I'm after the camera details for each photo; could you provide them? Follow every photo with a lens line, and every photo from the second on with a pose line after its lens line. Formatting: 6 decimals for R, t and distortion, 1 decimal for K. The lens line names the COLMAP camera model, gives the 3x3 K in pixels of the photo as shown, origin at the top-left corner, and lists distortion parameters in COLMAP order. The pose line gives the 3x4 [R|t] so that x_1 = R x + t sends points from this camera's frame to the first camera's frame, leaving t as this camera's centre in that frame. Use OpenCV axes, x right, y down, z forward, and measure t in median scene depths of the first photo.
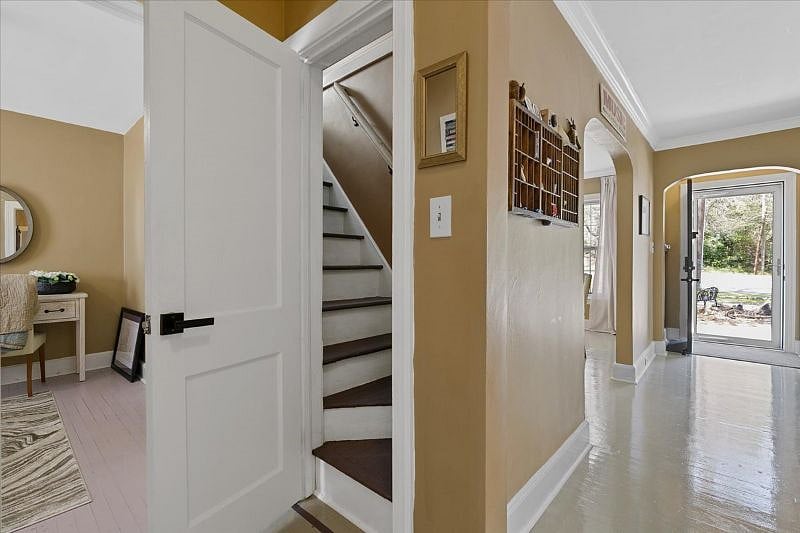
lens RADIAL K [[369.1, 0, 403.5], [0, 369.1, 268.6], [0, 0, 1]] dist [-0.005910, -0.000318]
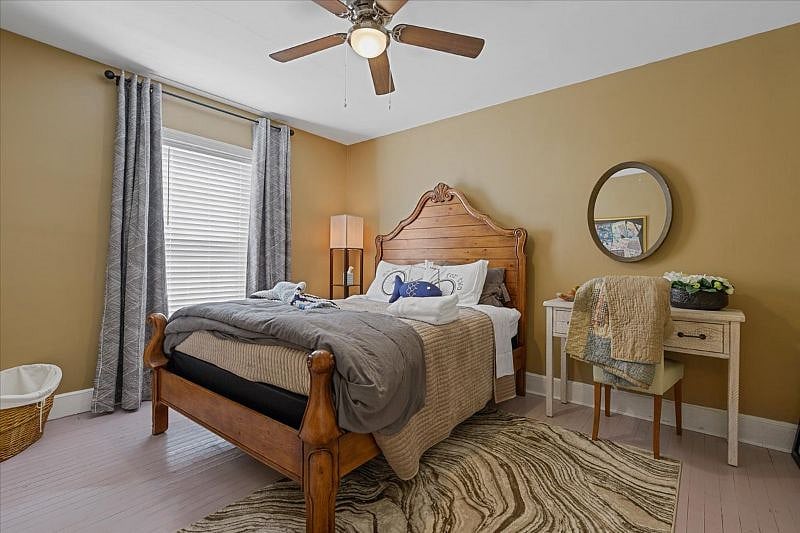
lens RADIAL K [[369.1, 0, 403.9], [0, 369.1, 267.5], [0, 0, 1]] dist [-0.005910, -0.000318]
pose [[0.067375, 0.006878, -0.997704, -0.336772], [-0.020431, 0.999776, 0.005513, 0.003104], [0.997518, 0.020012, 0.067501, 0.440816]]
